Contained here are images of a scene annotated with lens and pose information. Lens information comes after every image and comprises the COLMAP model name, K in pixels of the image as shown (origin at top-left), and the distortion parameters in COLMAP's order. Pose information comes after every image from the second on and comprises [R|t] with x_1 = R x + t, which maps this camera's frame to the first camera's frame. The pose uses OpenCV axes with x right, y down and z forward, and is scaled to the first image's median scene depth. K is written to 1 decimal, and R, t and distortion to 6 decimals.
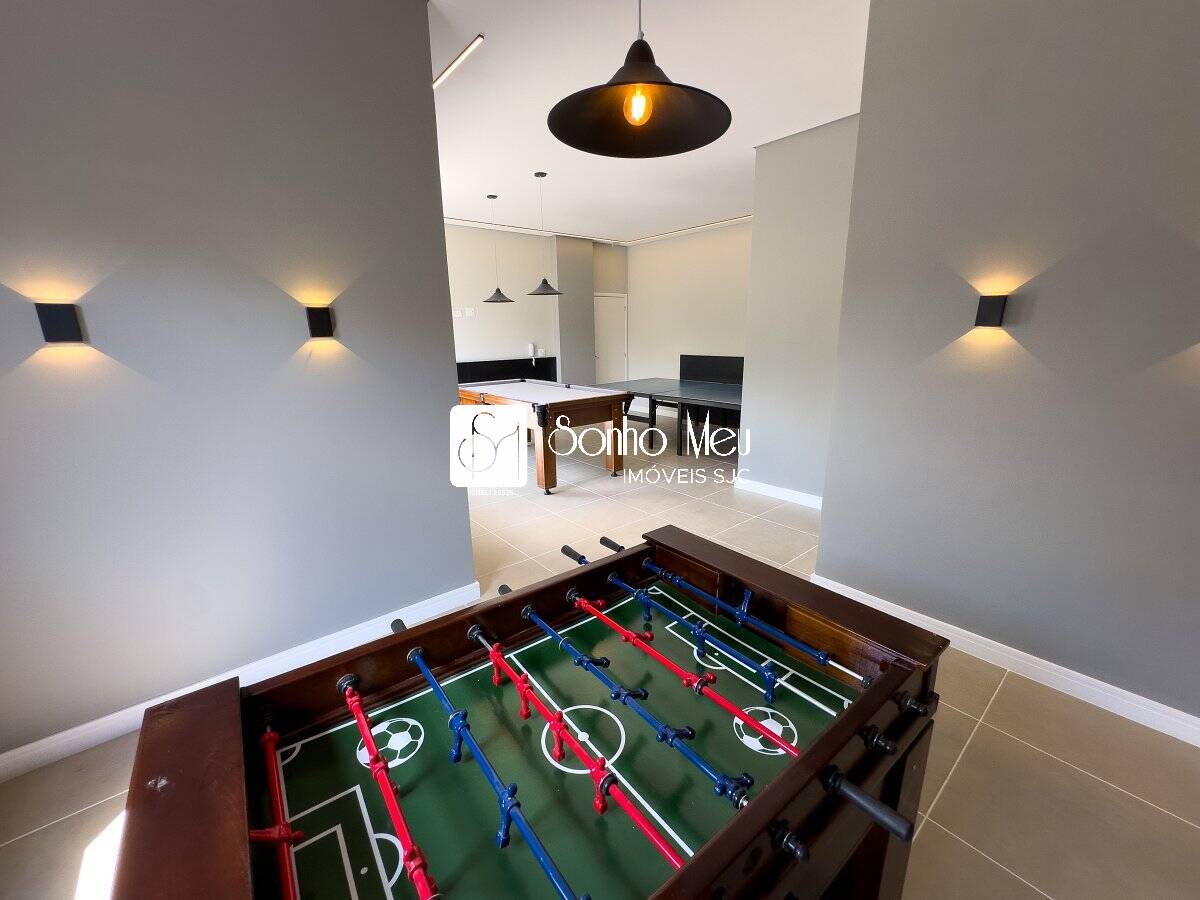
lens RADIAL K [[482.2, 0, 603.4], [0, 482.2, 454.4], [0, 0, 1]] dist [0.000473, 0.000219]
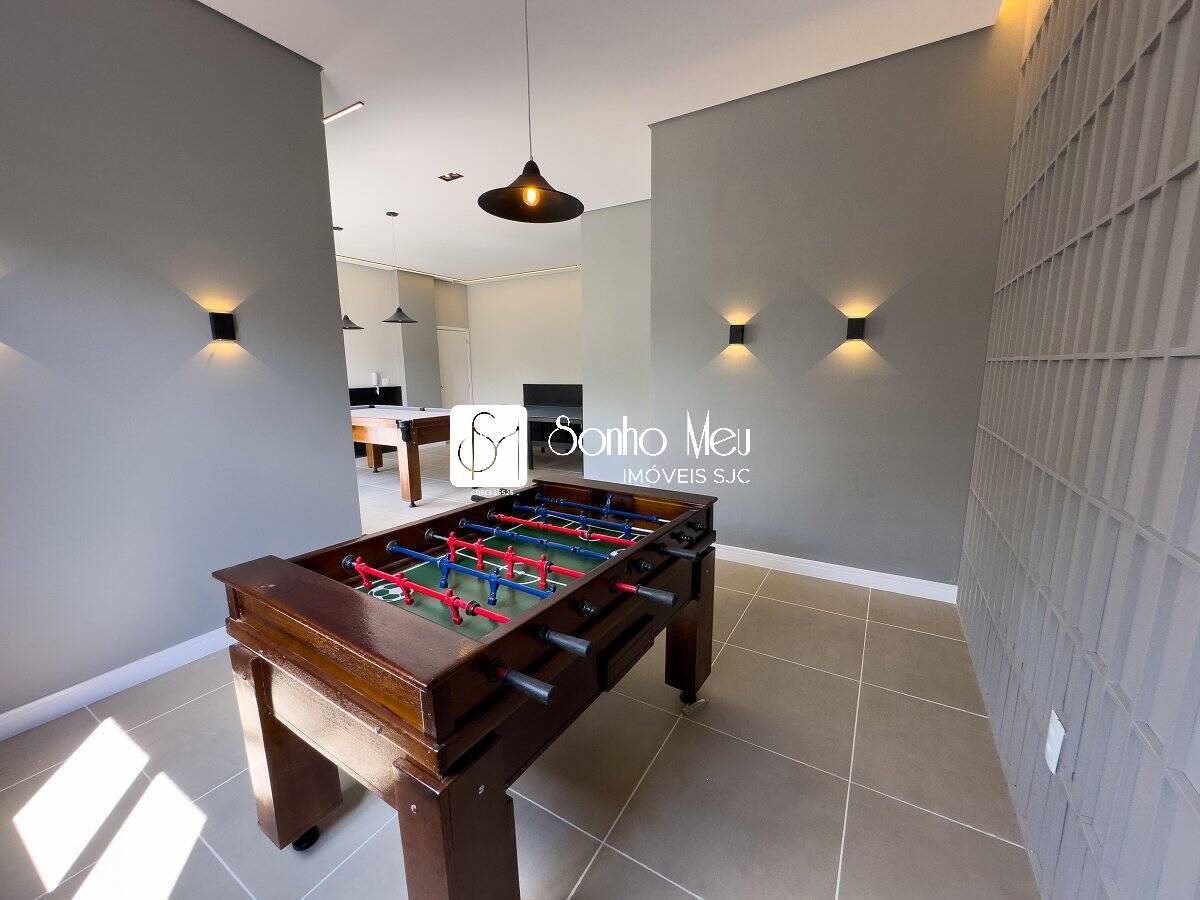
lens RADIAL K [[482.2, 0, 602.2], [0, 482.2, 457.7], [0, 0, 1]] dist [0.000473, 0.000219]
pose [[0.943726, -0.053007, 0.326452, -0.145075], [0.077403, 0.995058, -0.062191, 0.165261], [-0.321543, 0.083960, 0.943165, -0.306834]]
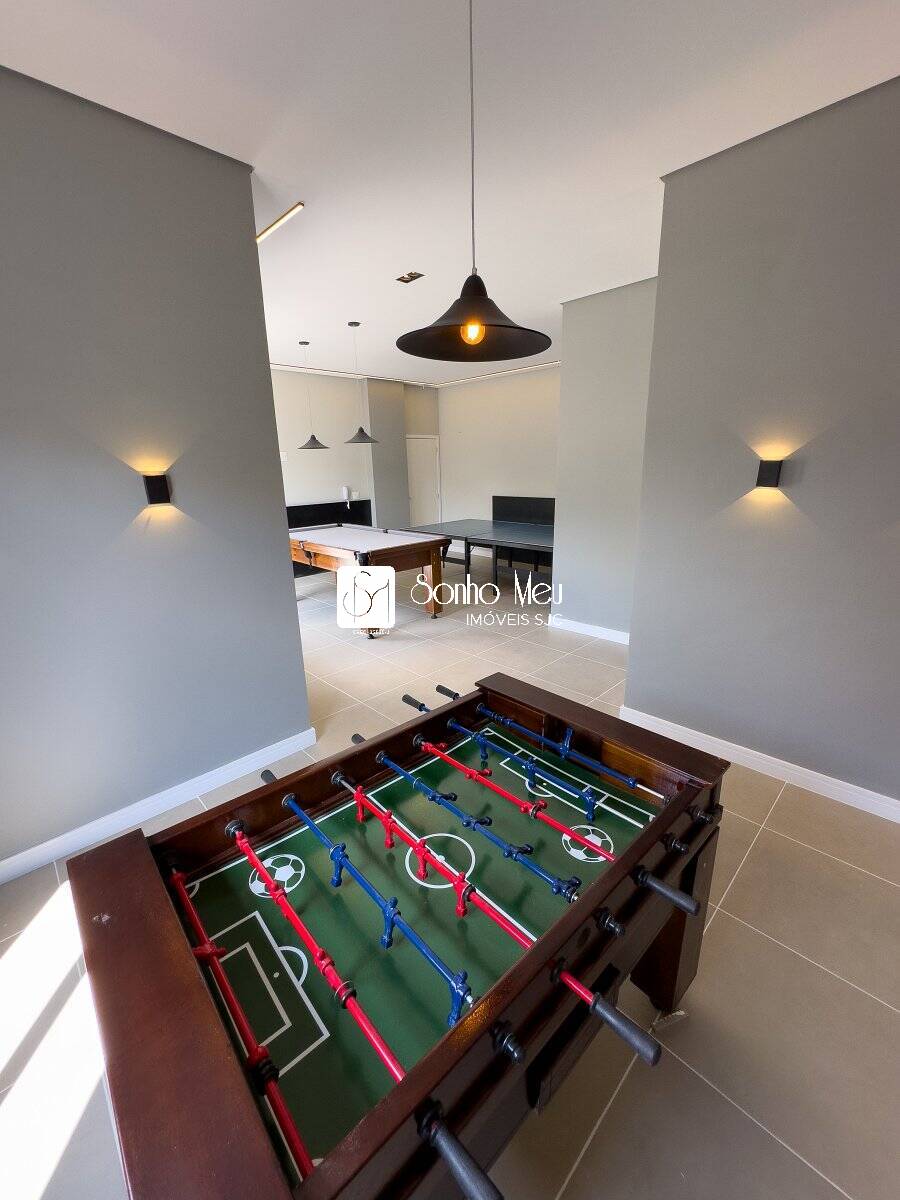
lens RADIAL K [[482.2, 0, 452.3], [0, 482.2, 604.7], [0, 0, 1]] dist [0.000473, 0.000219]
pose [[0.996635, -0.030282, 0.076170, -0.042499], [0.027804, 0.999056, 0.033385, -0.043972], [-0.077109, -0.031155, 0.996536, -0.091308]]
